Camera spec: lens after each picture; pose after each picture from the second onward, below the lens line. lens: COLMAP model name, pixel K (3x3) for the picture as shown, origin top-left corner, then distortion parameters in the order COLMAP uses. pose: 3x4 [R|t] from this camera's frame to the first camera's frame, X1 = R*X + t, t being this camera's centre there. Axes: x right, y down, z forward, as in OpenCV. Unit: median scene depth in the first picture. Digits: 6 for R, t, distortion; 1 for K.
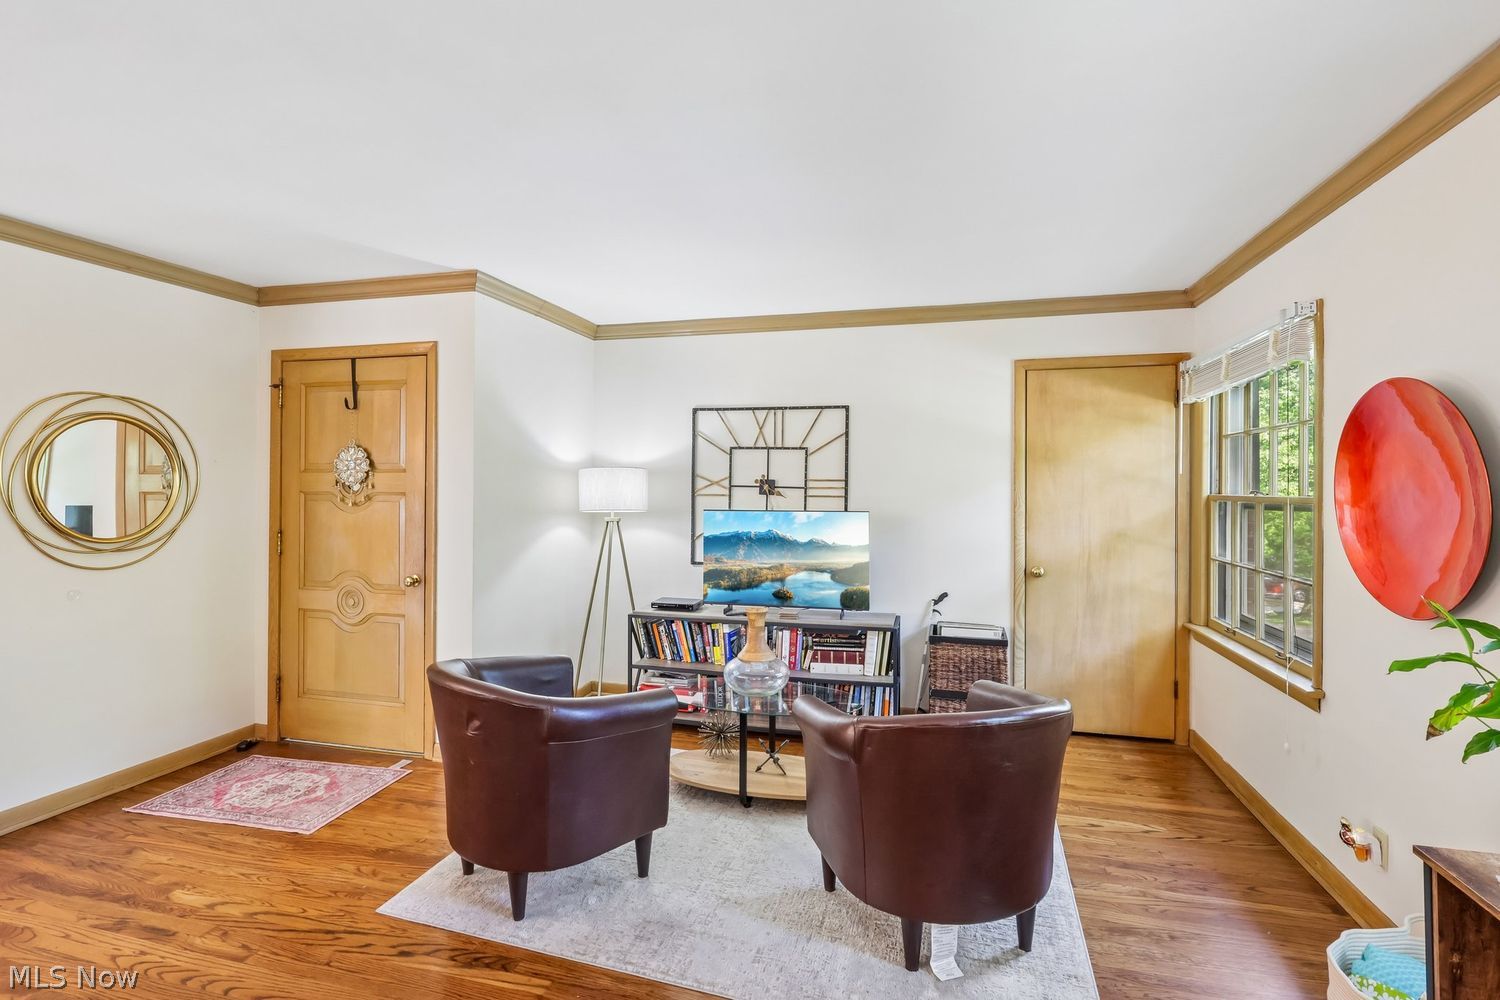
lens RADIAL K [[704.6, 0, 750.6], [0, 704.6, 491.4], [0, 0, 1]] dist [-0.001450, 0.000426]
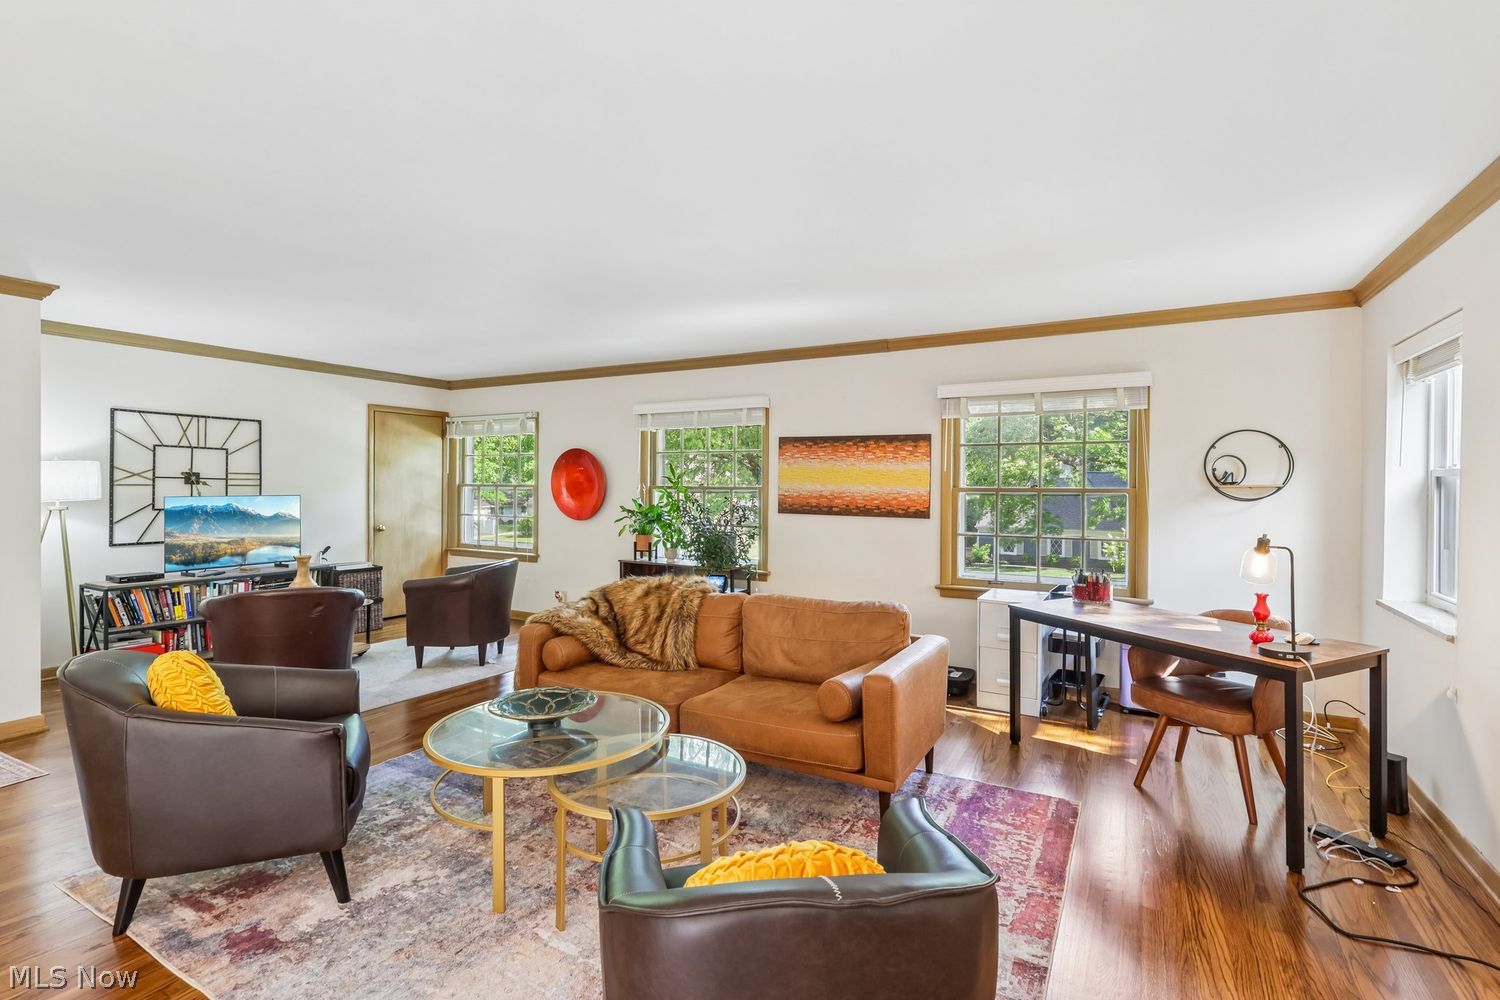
lens RADIAL K [[704.6, 0, 731.8], [0, 704.6, 481.5], [0, 0, 1]] dist [-0.001450, 0.000426]
pose [[0.256247, 0.000551, 0.966611, -1.145328], [-0.004281, 0.999991, 0.000565, -0.006229], [-0.966602, -0.004283, 0.256247, -0.310327]]
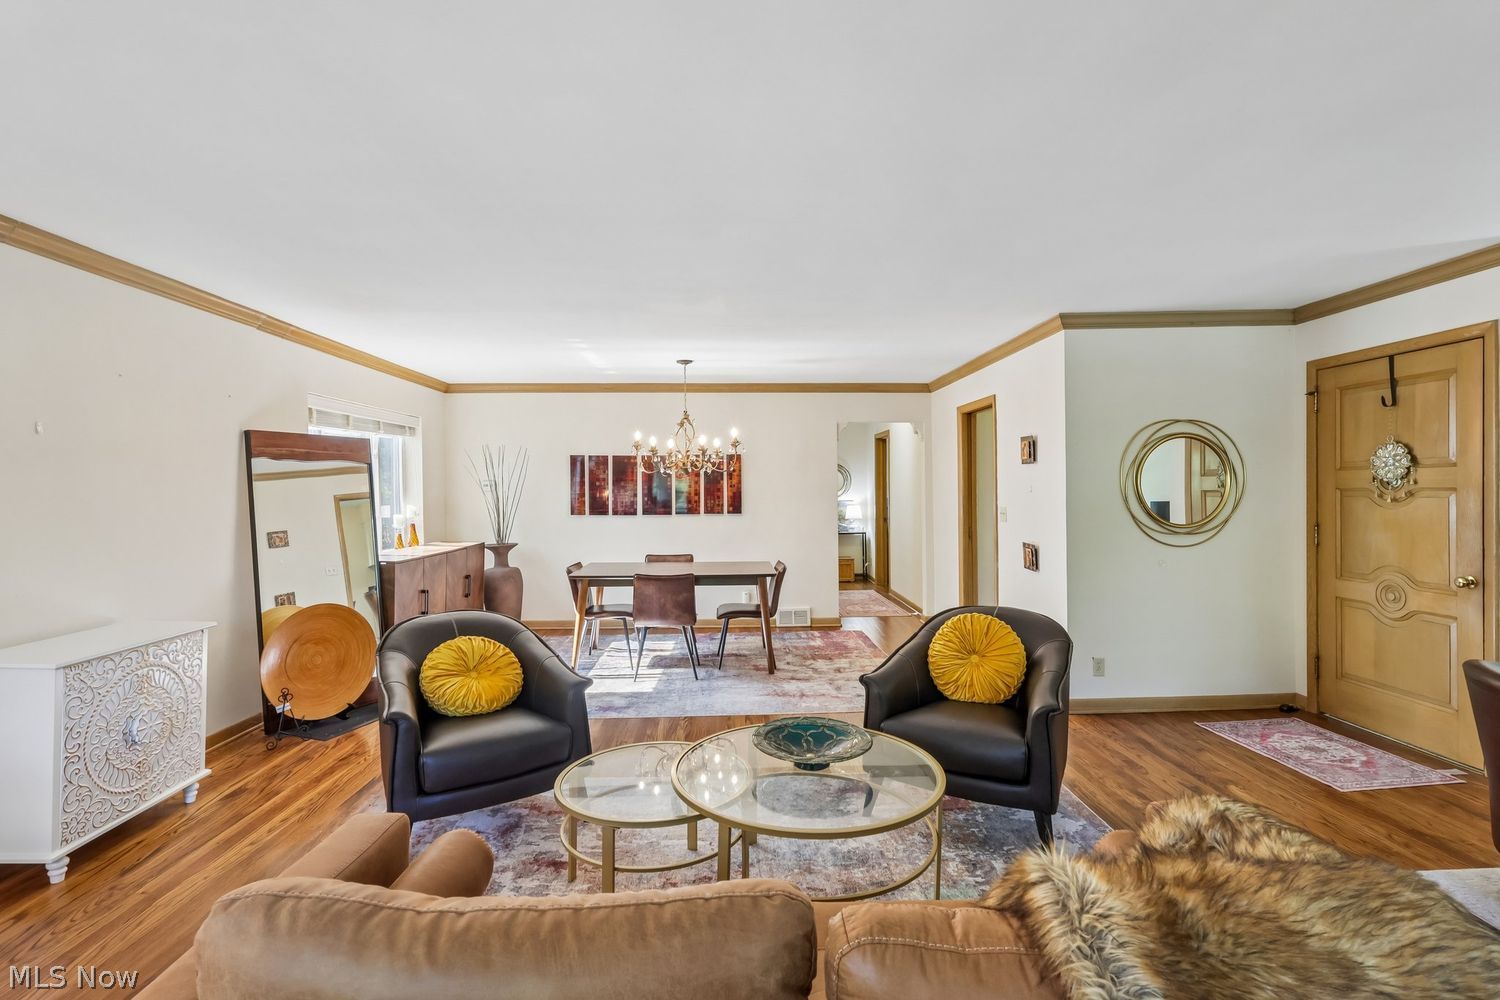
lens RADIAL K [[704.6, 0, 746.2], [0, 704.6, 495.8], [0, 0, 1]] dist [-0.001450, 0.000426]
pose [[0.282353, -0.003614, -0.959304, 0.141310], [0.014011, 0.999902, 0.000357, -0.001491], [0.959208, -0.013542, 0.282376, -0.172694]]
